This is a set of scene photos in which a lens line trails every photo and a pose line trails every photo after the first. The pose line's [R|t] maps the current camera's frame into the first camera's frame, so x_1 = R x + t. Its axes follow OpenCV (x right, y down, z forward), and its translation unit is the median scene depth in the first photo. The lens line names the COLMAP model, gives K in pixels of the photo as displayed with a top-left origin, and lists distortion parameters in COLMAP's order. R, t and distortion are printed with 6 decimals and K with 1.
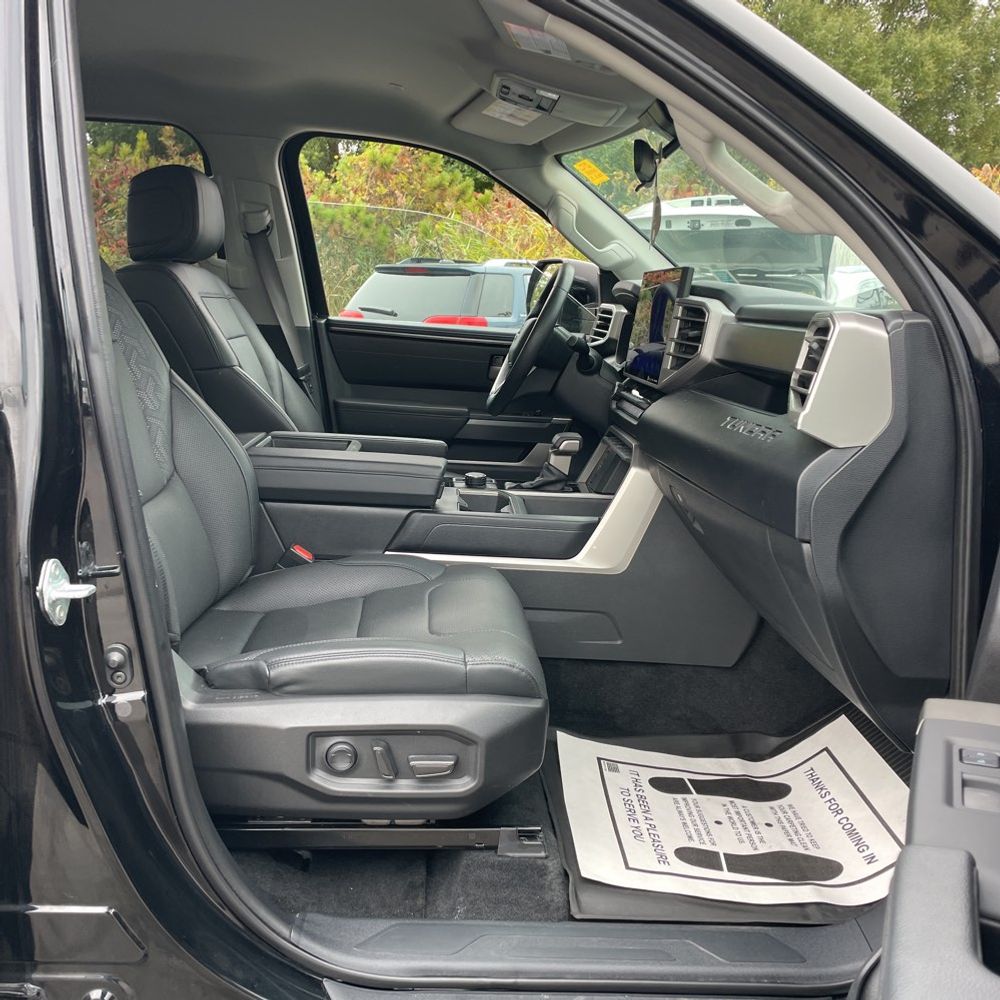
lens RADIAL K [[1012.3, 0, 504.9], [0, 1012.3, 505.0], [0, 0, 1]] dist [0.036469, 0.000000]
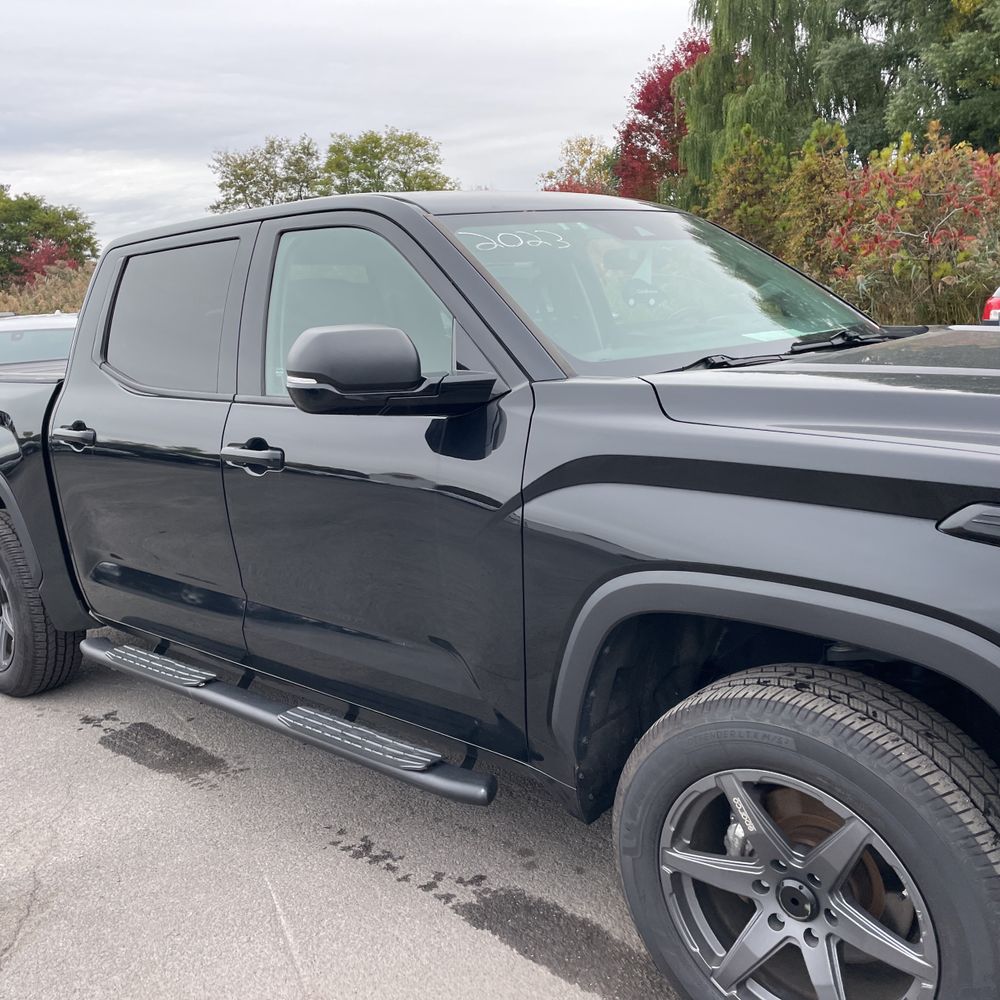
lens RADIAL K [[1012.3, 0, 483.6], [0, 1012.3, 504.0], [0, 0, 1]] dist [0.036469, 0.000000]
pose [[0.689046, 0.050690, -0.722943, 0.137081], [-0.042815, 0.998656, 0.029215, 0.003273], [0.723452, 0.010823, 0.690290, -0.037567]]
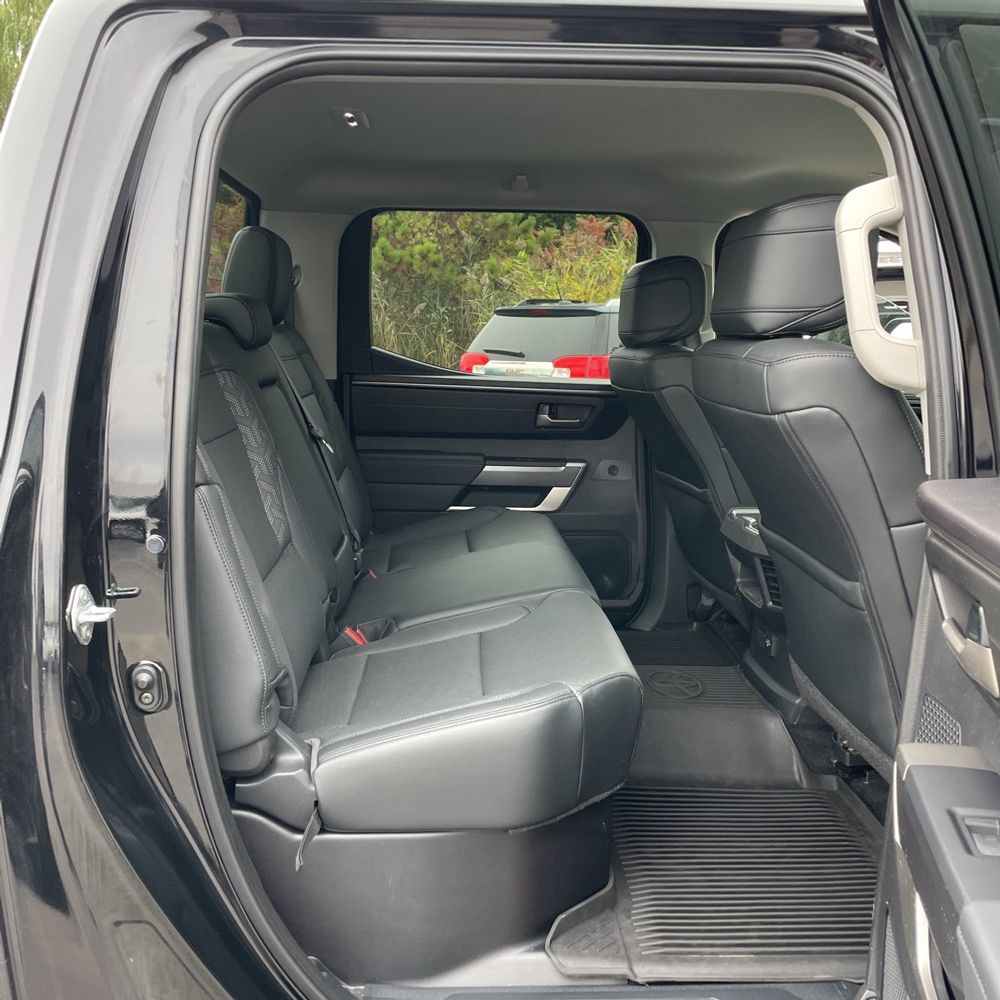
lens RADIAL K [[1012.3, 0, 489.9], [0, 1012.3, 503.9], [0, 0, 1]] dist [0.036469, 0.000000]
pose [[0.999636, -0.022341, -0.015142, -0.069225], [0.021903, 0.999353, -0.028536, -0.004577], [0.015770, 0.028194, 0.999478, -0.013086]]
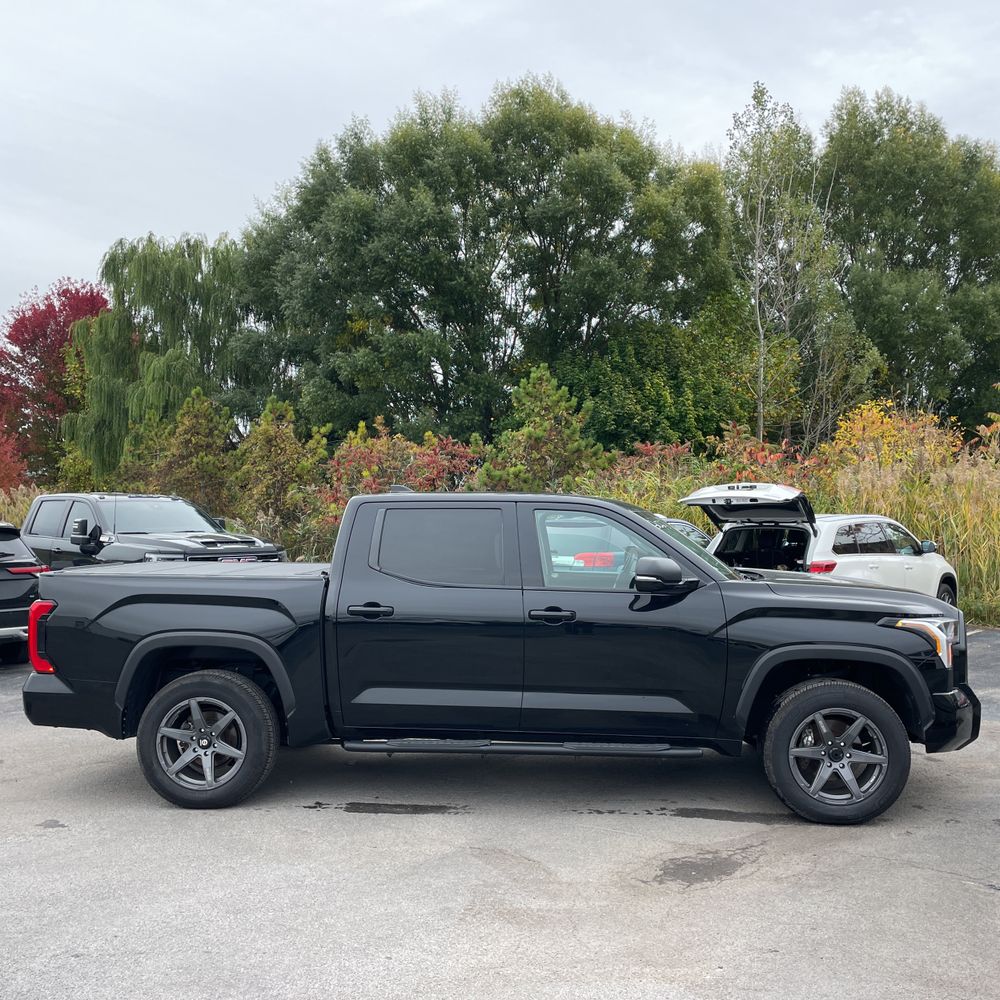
lens RADIAL K [[1012.3, 0, 501.9], [0, 1012.3, 501.6], [0, 0, 1]] dist [0.036469, 0.000000]
pose [[0.990382, -0.041889, -0.131863, 0.011171], [0.013078, 0.977143, -0.212182, 0.039411], [0.137737, 0.208417, 0.968293, -0.313883]]
